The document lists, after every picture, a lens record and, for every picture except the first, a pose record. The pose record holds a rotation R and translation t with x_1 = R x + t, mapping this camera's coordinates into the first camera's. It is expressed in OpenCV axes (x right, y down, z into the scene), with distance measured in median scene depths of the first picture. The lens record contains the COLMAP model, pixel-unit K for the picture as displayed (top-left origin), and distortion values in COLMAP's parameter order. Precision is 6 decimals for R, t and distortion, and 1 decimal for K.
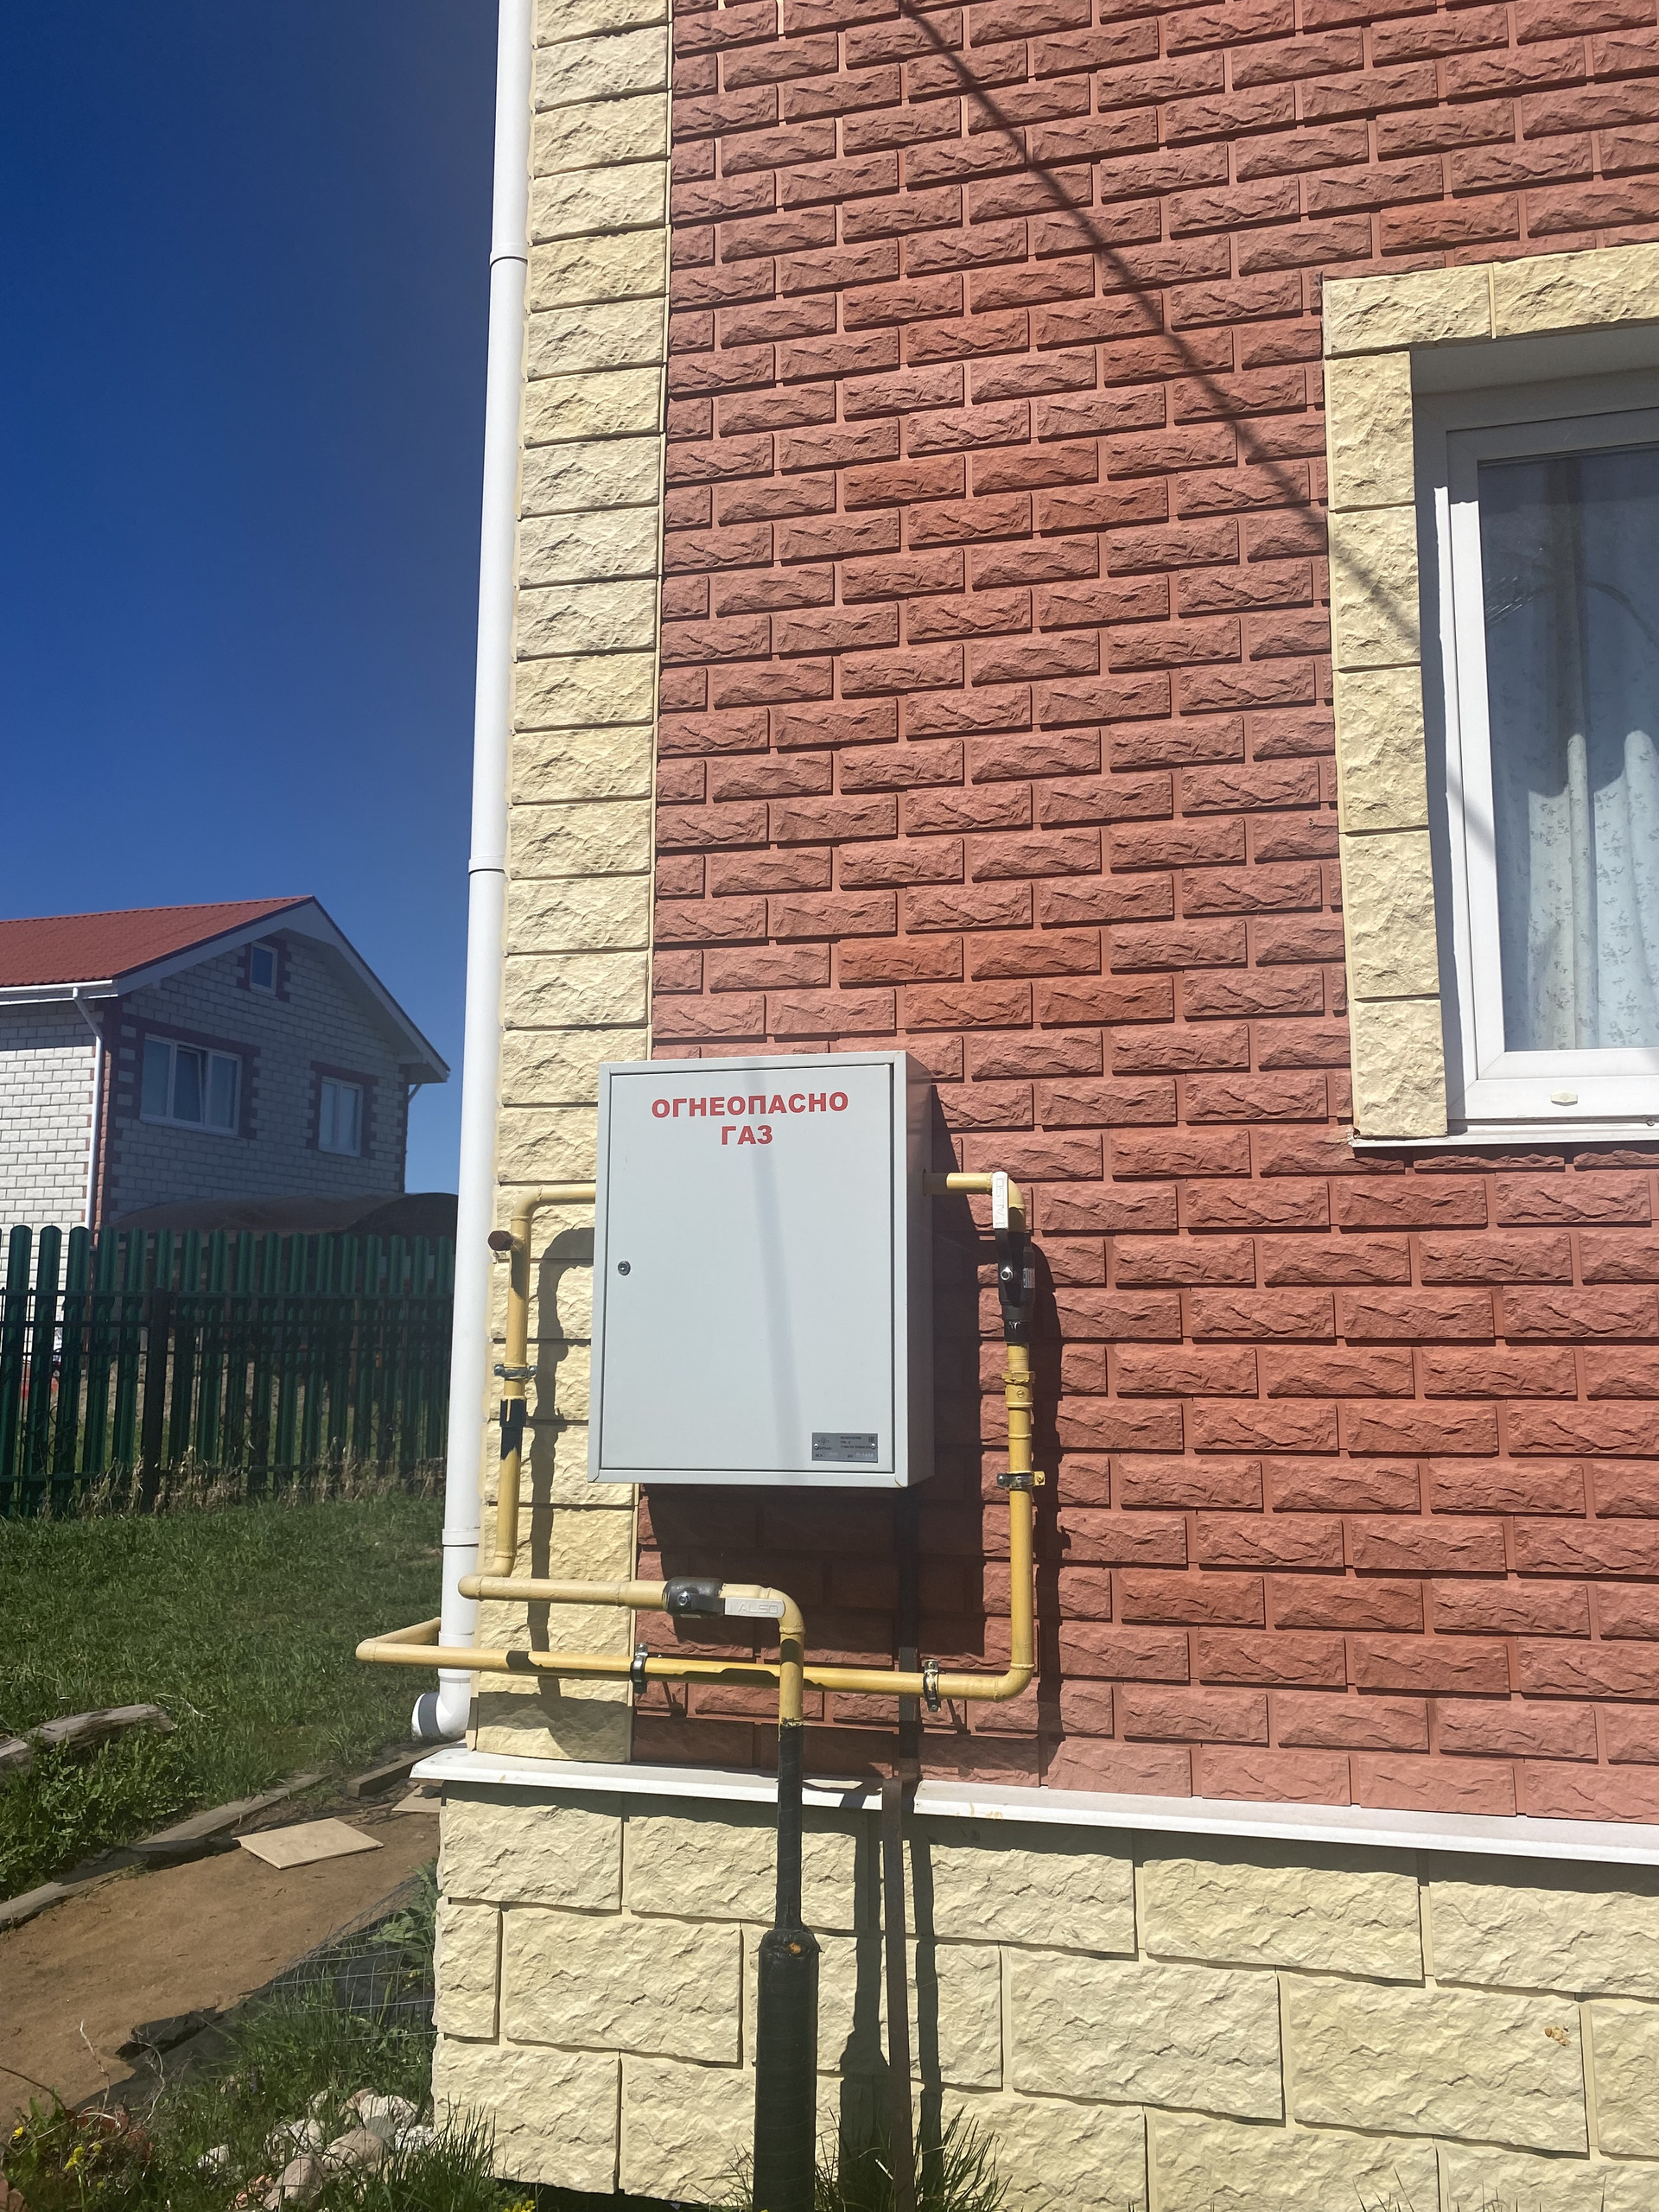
lens RADIAL K [[1691.1, 0, 871.1], [0, 1691.1, 1059.9], [0, 0, 1]] dist [0.037961, -0.024700]
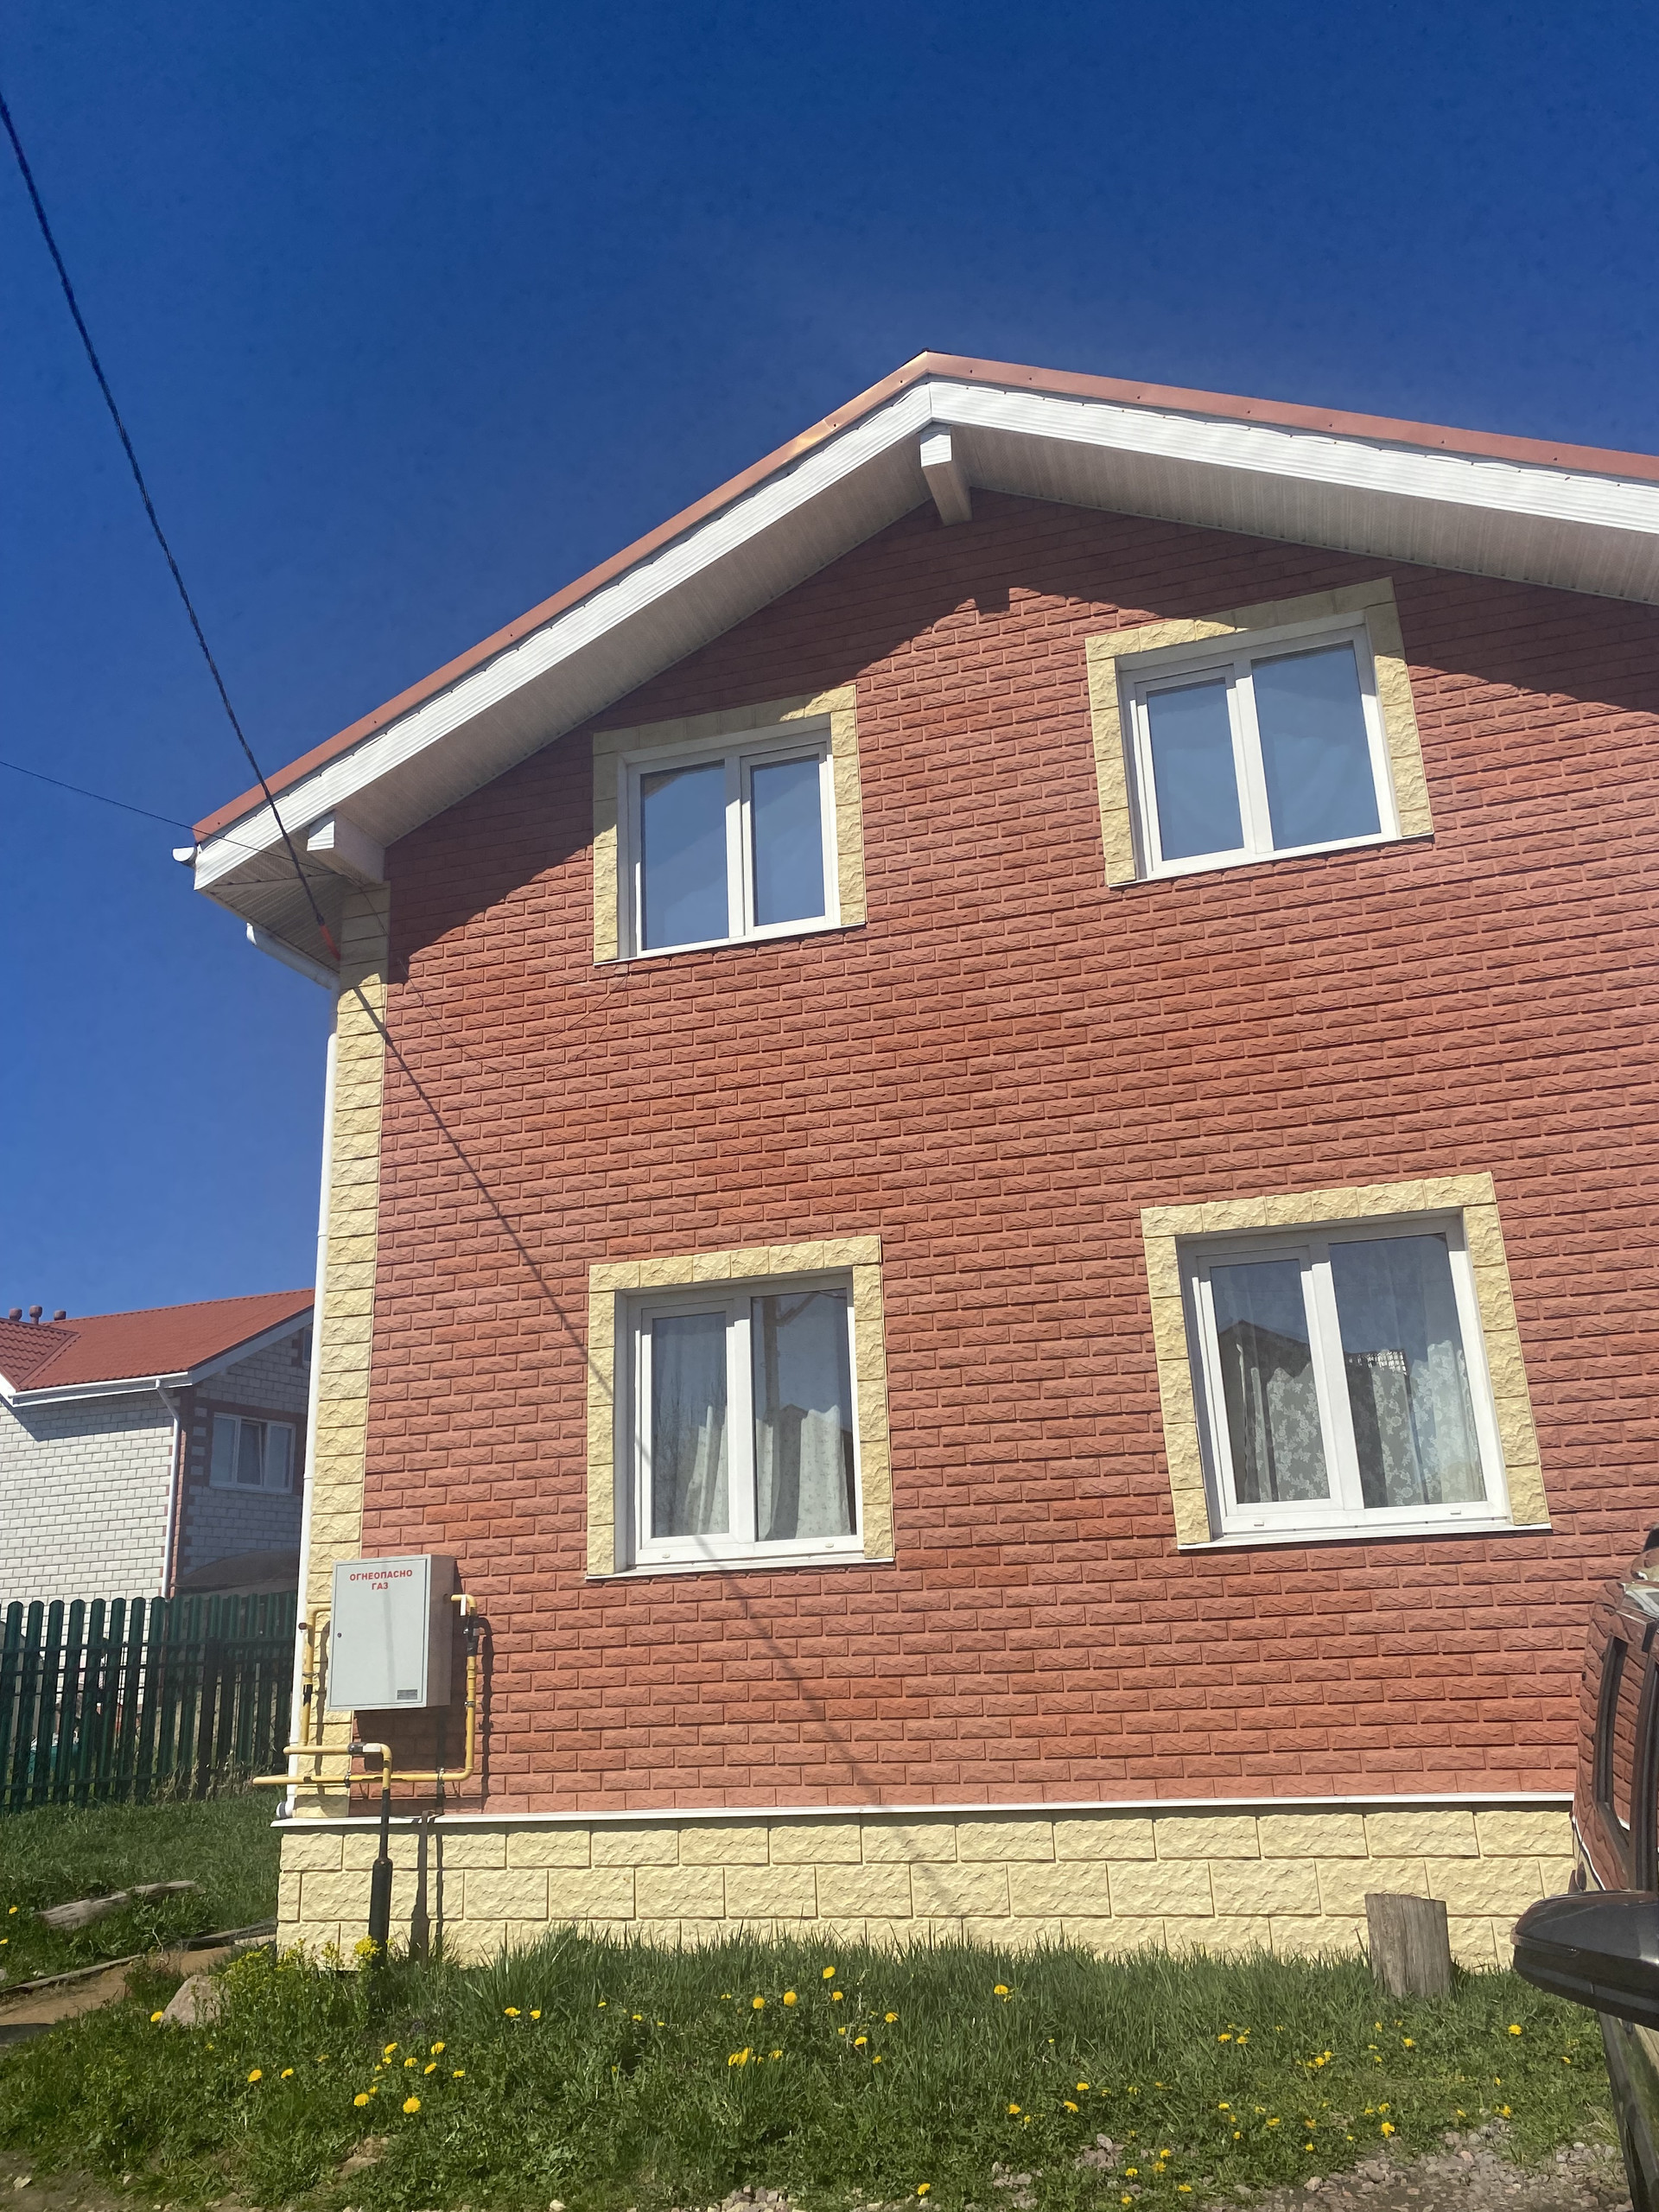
lens RADIAL K [[1691.1, 0, 872.3], [0, 1691.1, 1095.5], [0, 0, 1]] dist [0.037961, -0.024700]
pose [[0.997716, -0.057126, -0.036051, 0.857920], [0.051037, 0.987110, -0.151686, -0.279223], [0.044251, 0.149500, 0.987771, -1.844981]]
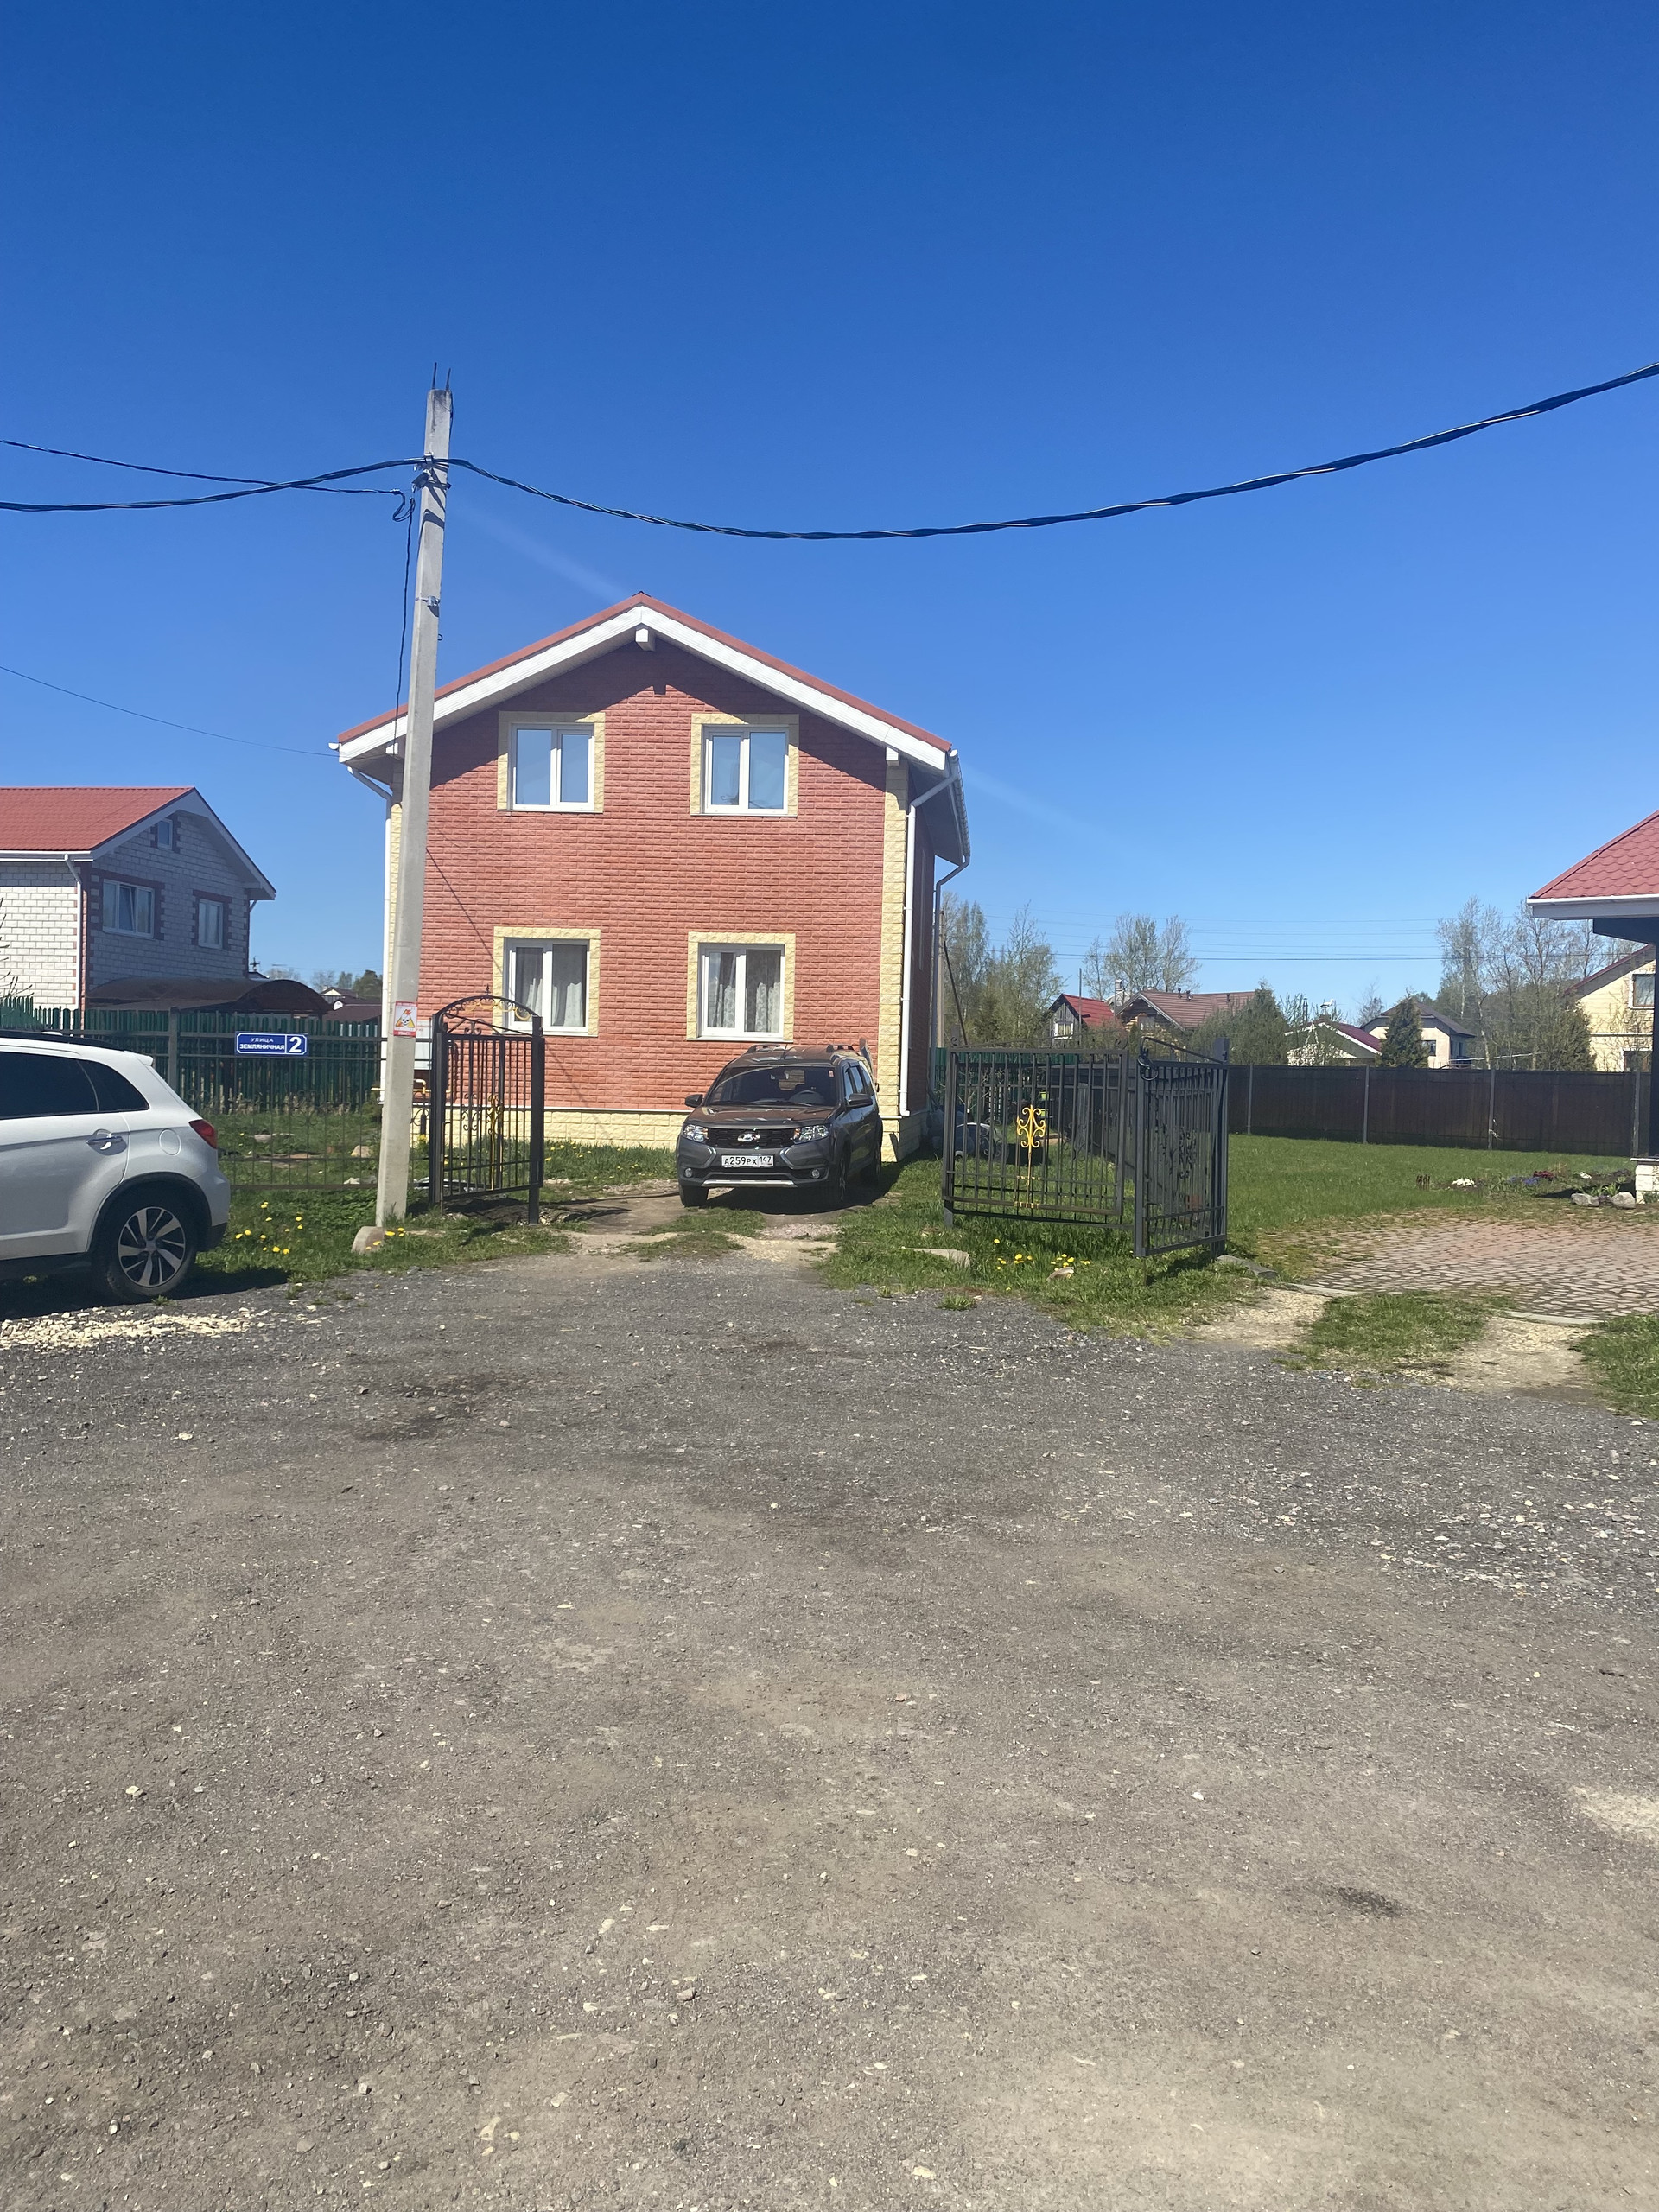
lens RADIAL K [[1691.1, 0, 847.7], [0, 1691.1, 1098.5], [0, 0, 1]] dist [0.037961, -0.024700]
pose [[0.992082, 0.022765, 0.123511, 0.947134], [-0.043422, 0.984960, 0.167240, -1.060404], [-0.117846, -0.171279, 0.978149, -7.136494]]
